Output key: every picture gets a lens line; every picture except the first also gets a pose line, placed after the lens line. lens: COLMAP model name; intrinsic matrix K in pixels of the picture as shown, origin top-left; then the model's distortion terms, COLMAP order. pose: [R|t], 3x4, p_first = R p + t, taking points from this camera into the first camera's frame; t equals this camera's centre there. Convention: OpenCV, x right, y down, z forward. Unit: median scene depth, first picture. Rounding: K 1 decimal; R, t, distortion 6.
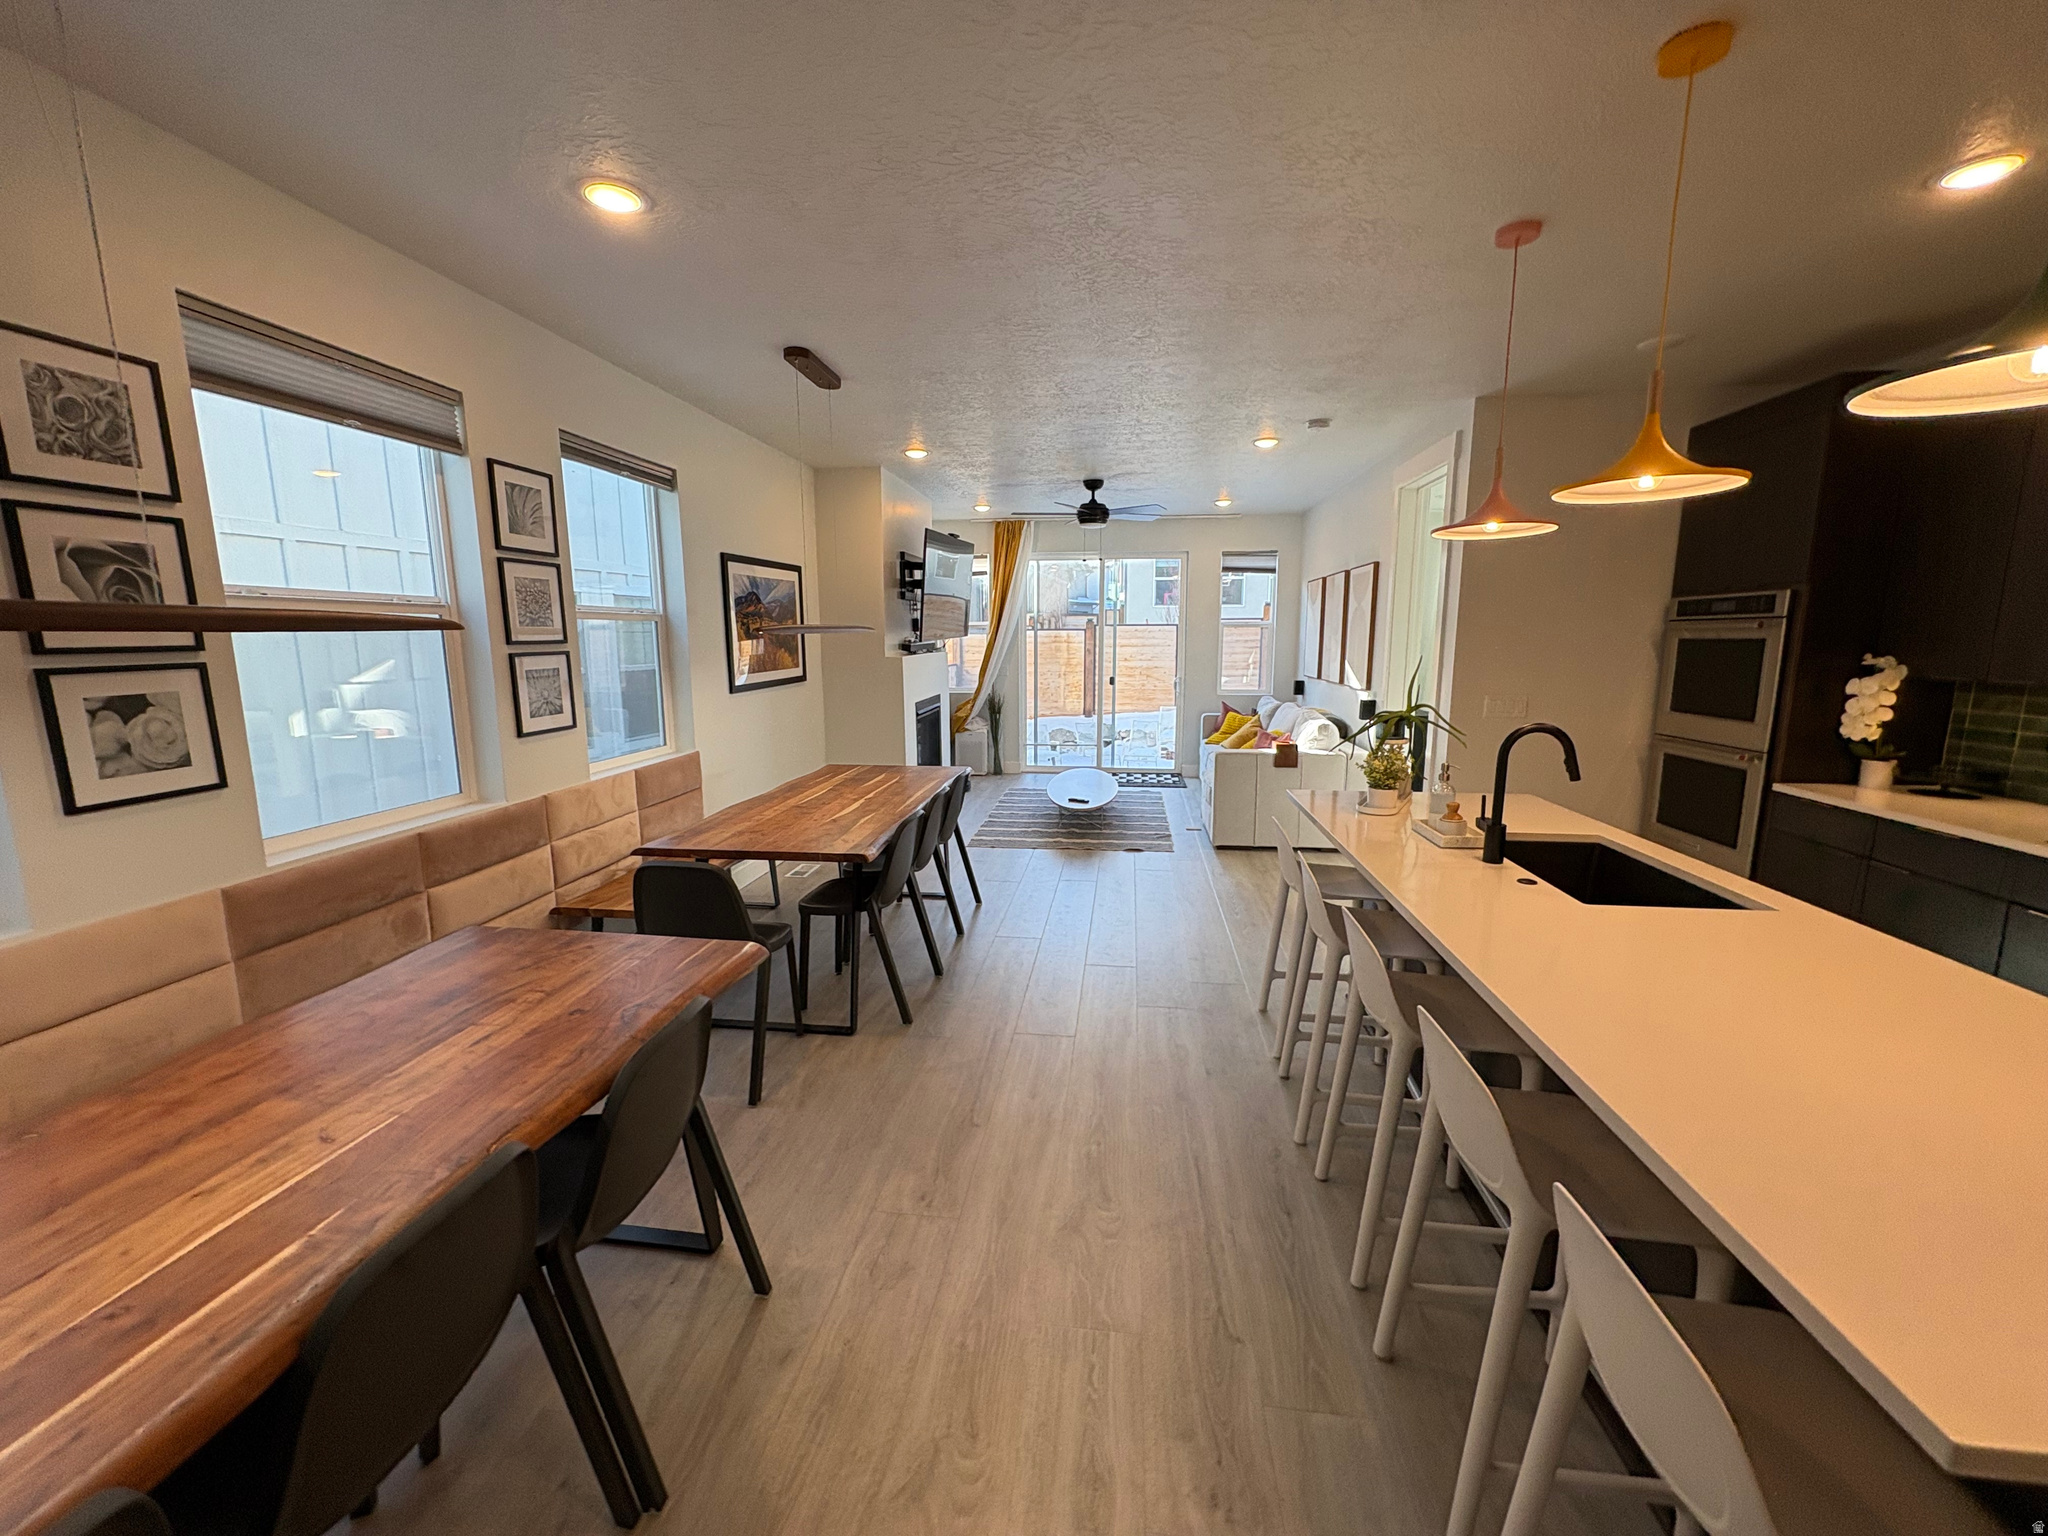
lens RADIAL K [[814.1, 0, 1023.2], [0, 814.1, 766.8], [0, 0, 1]] dist [-0.001286, 0.000245]
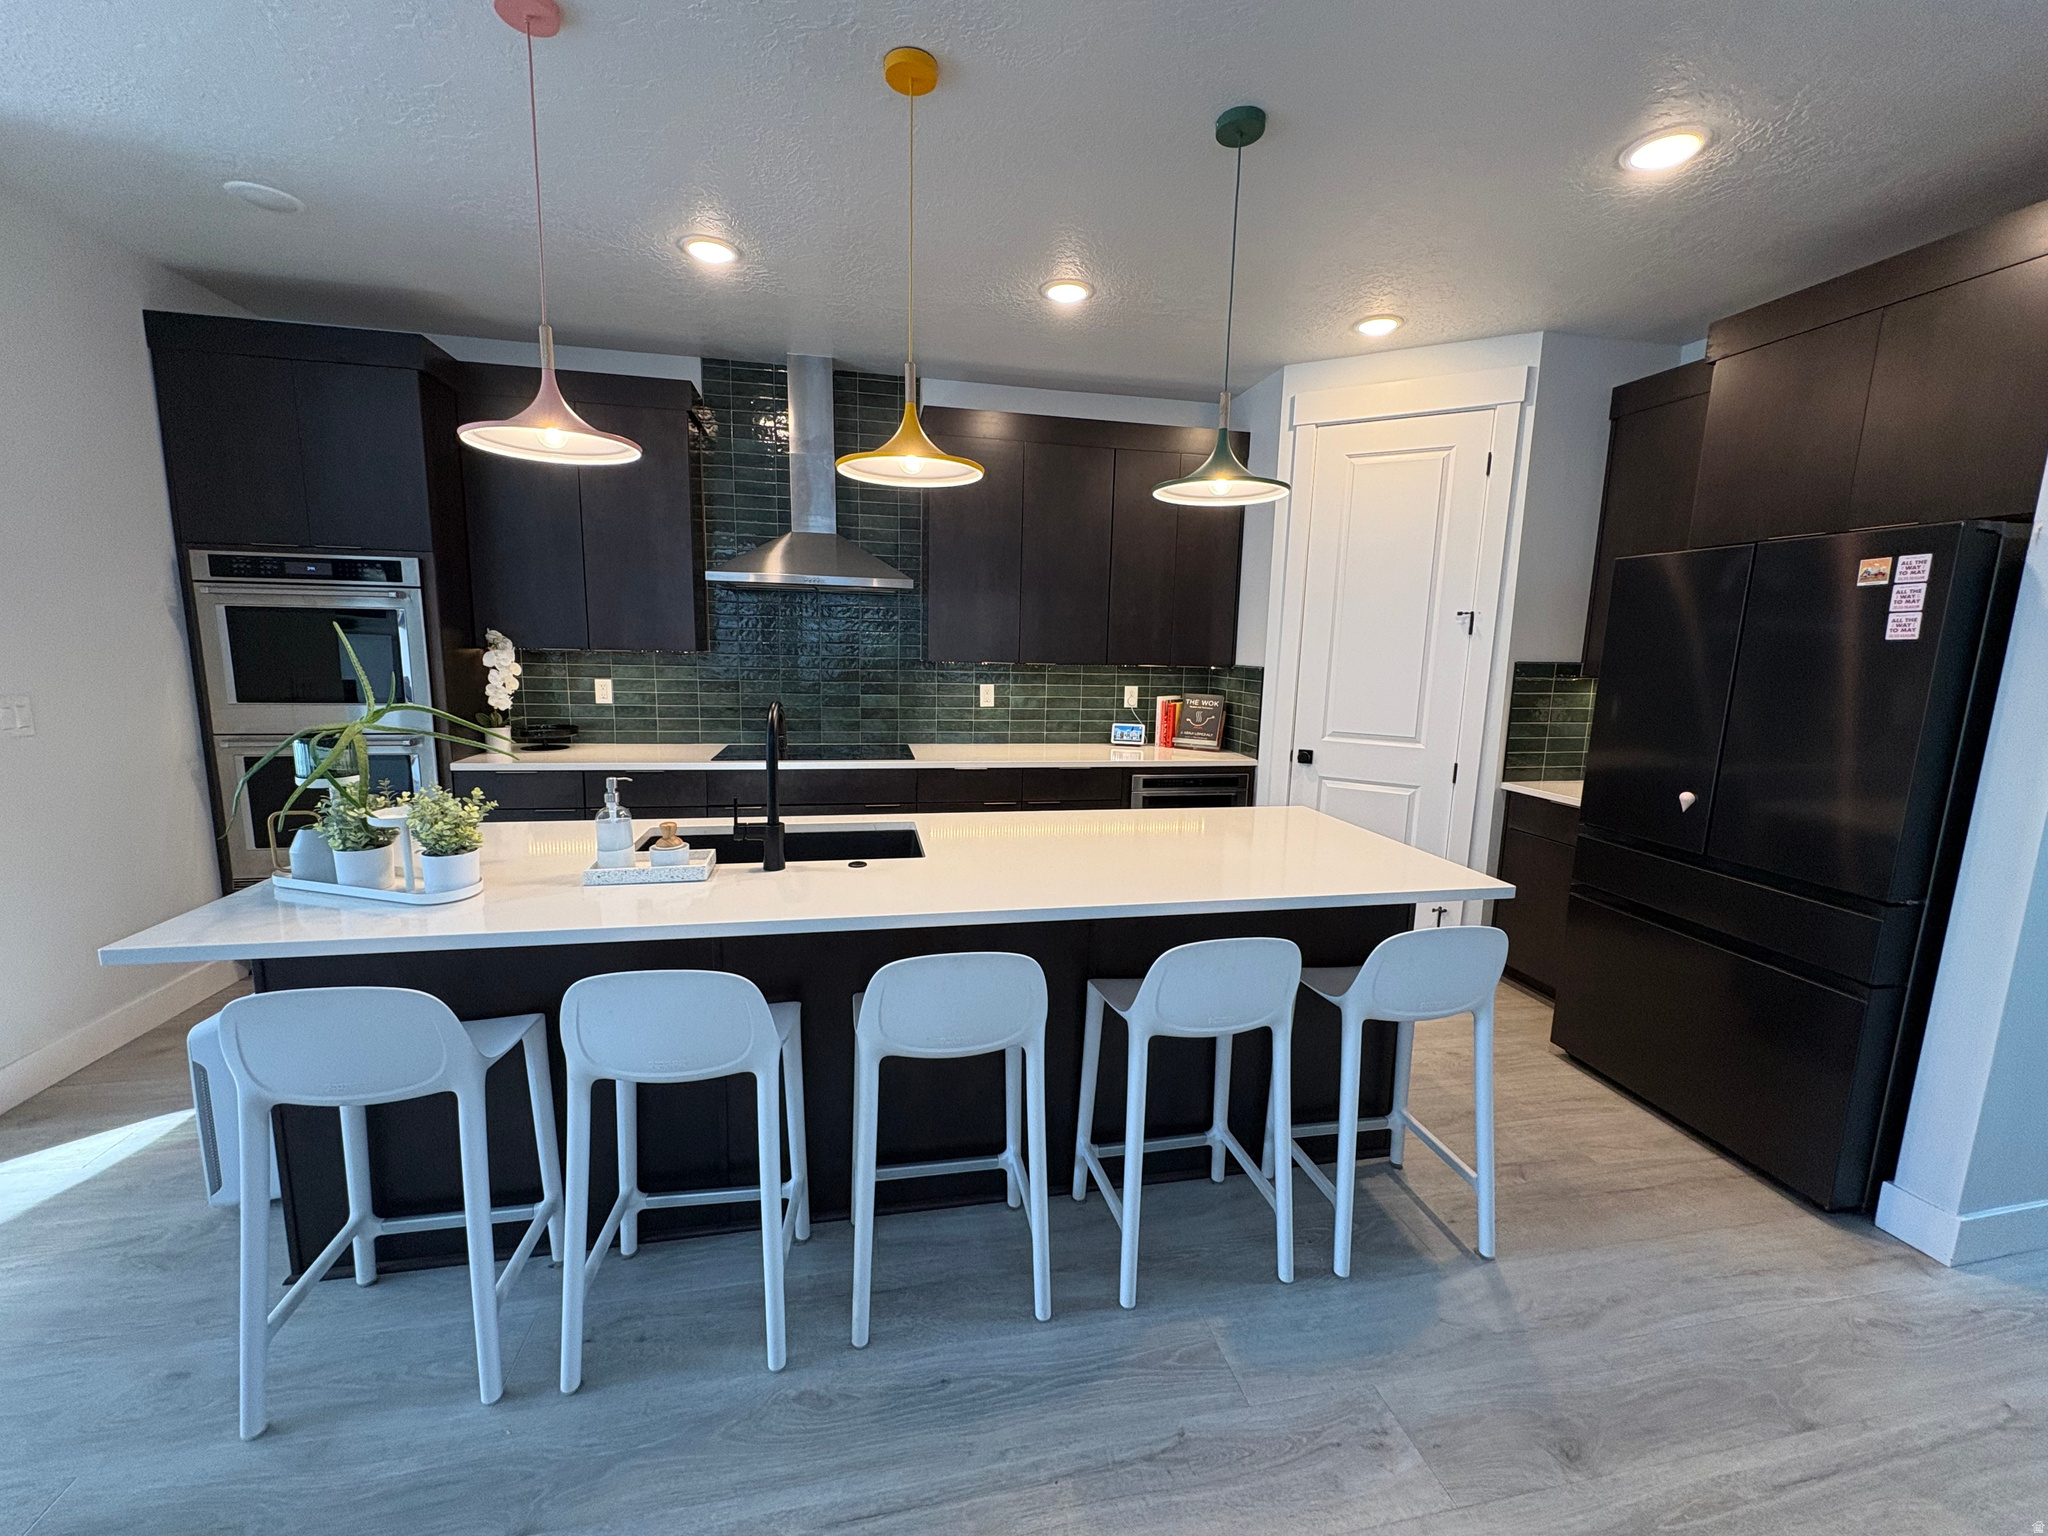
lens RADIAL K [[813.6, 0, 1023.1], [0, 813.6, 765.7], [0, 0, 1]] dist [-0.000335, 0.000181]
pose [[-0.325964, -0.148561, 0.933636, -0.197200], [0.126896, 0.971763, 0.198931, -0.085474], [-0.936827, 0.183319, -0.297908, 0.685543]]
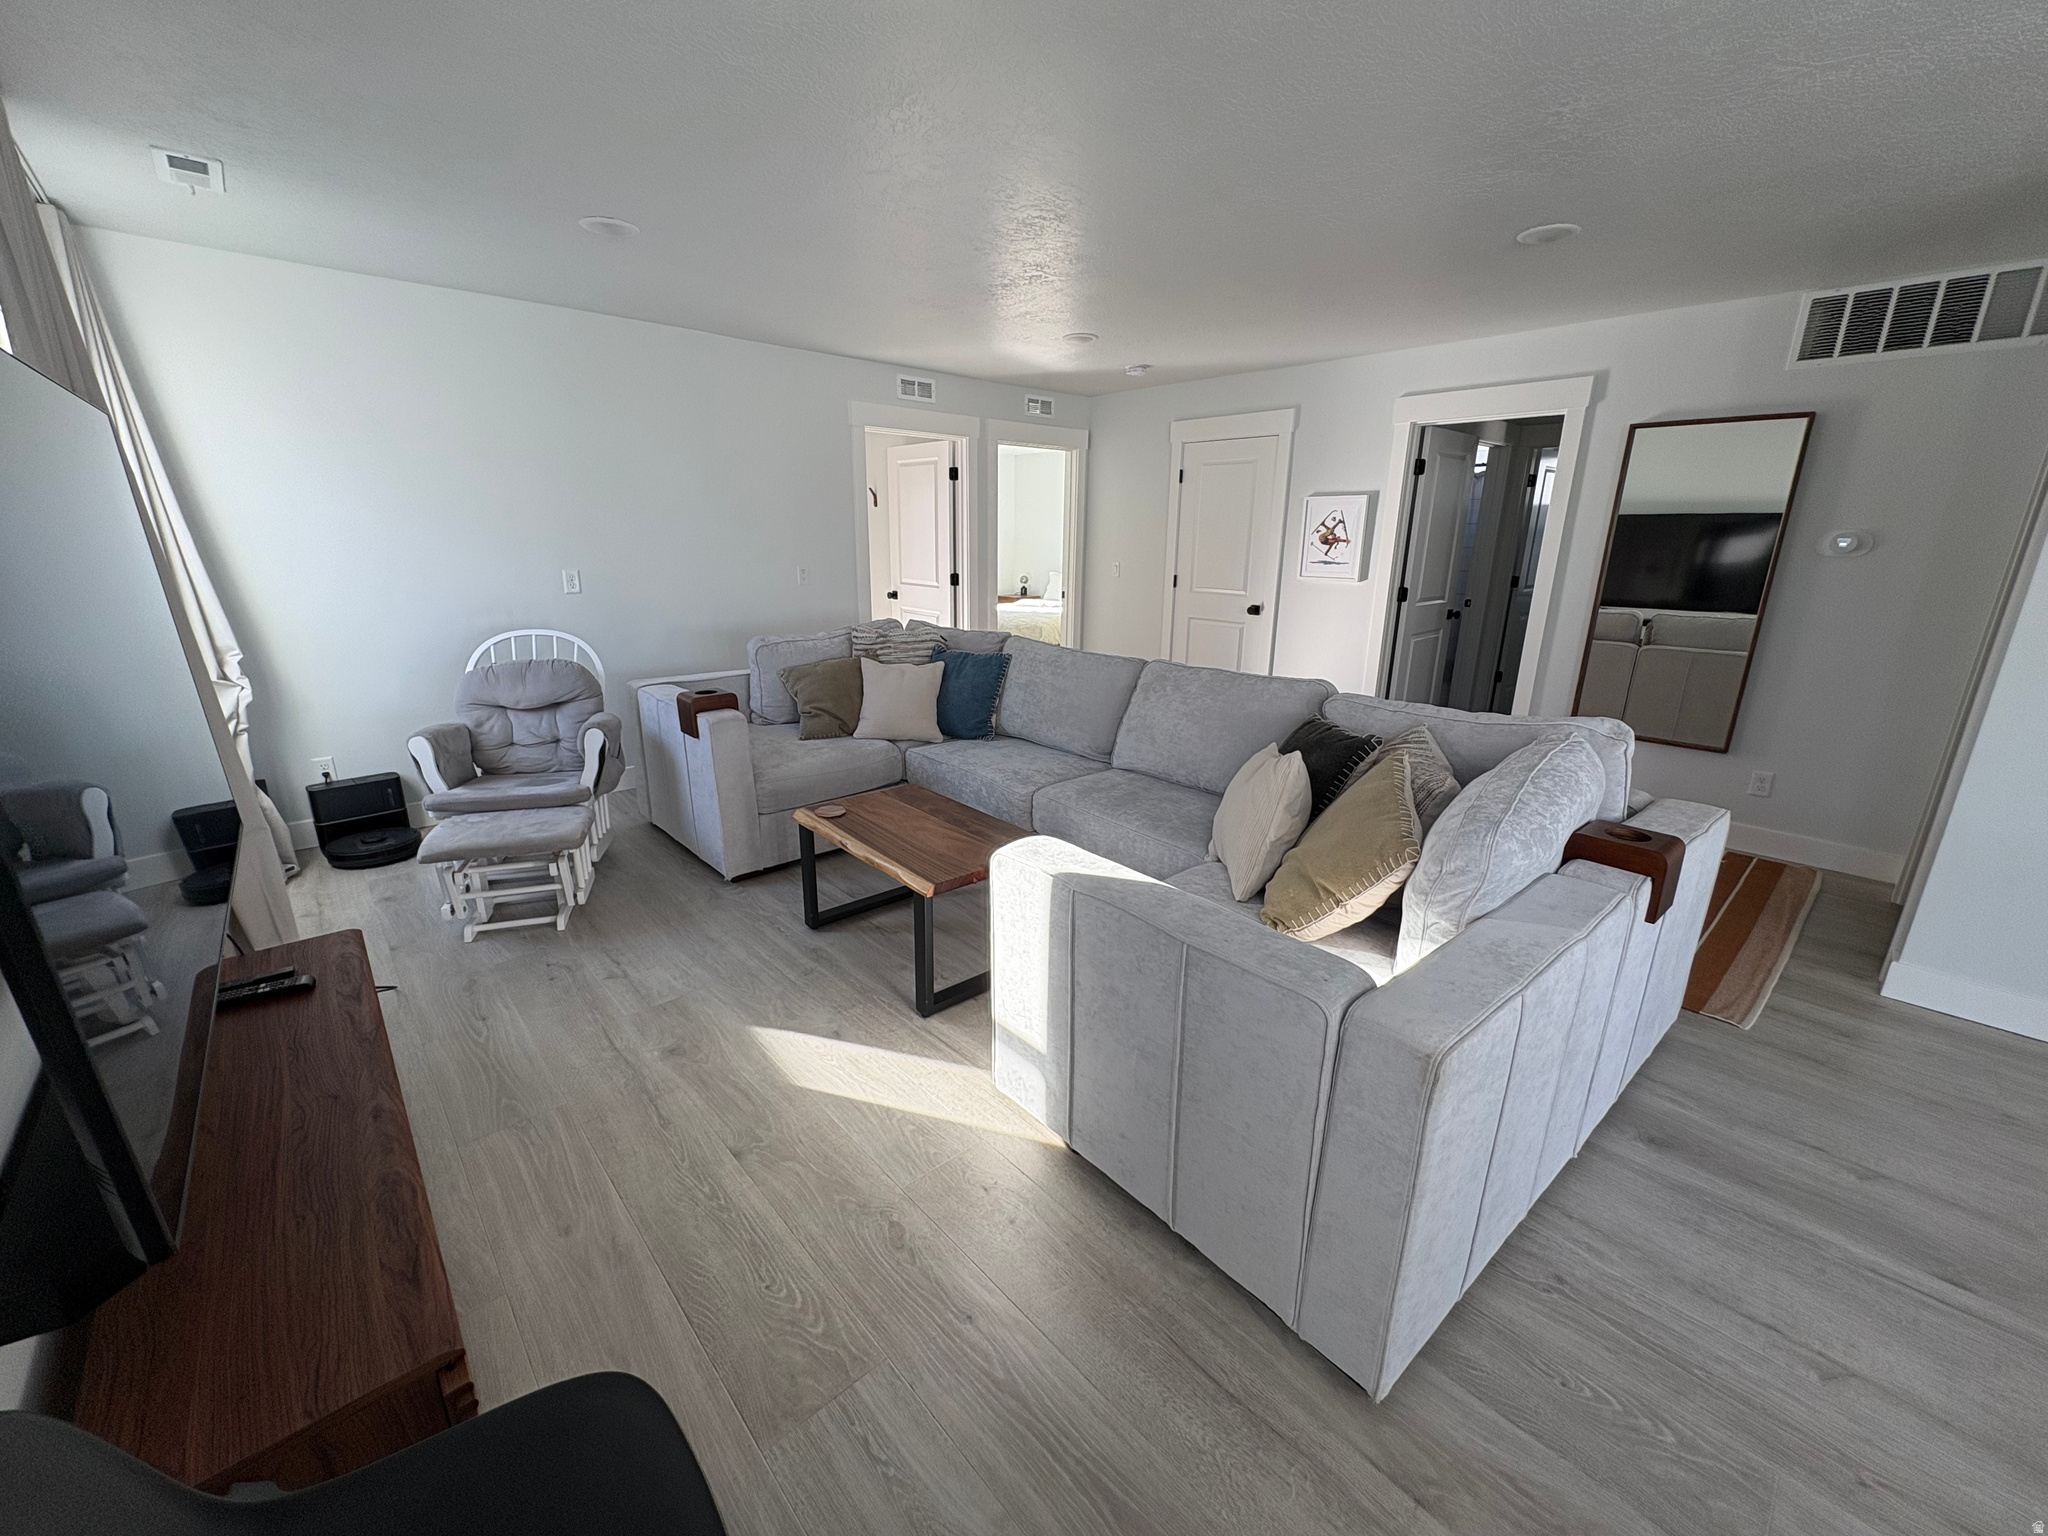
lens RADIAL K [[813.6, 0, 1023.1], [0, 813.6, 765.7], [0, 0, 1]] dist [-0.000335, 0.000181]
pose [[0.642841, -0.211286, 0.736284, -0.041913], [0.115974, 0.976972, 0.179099, -0.028689], [-0.757169, -0.029743, 0.652541, 0.336309]]
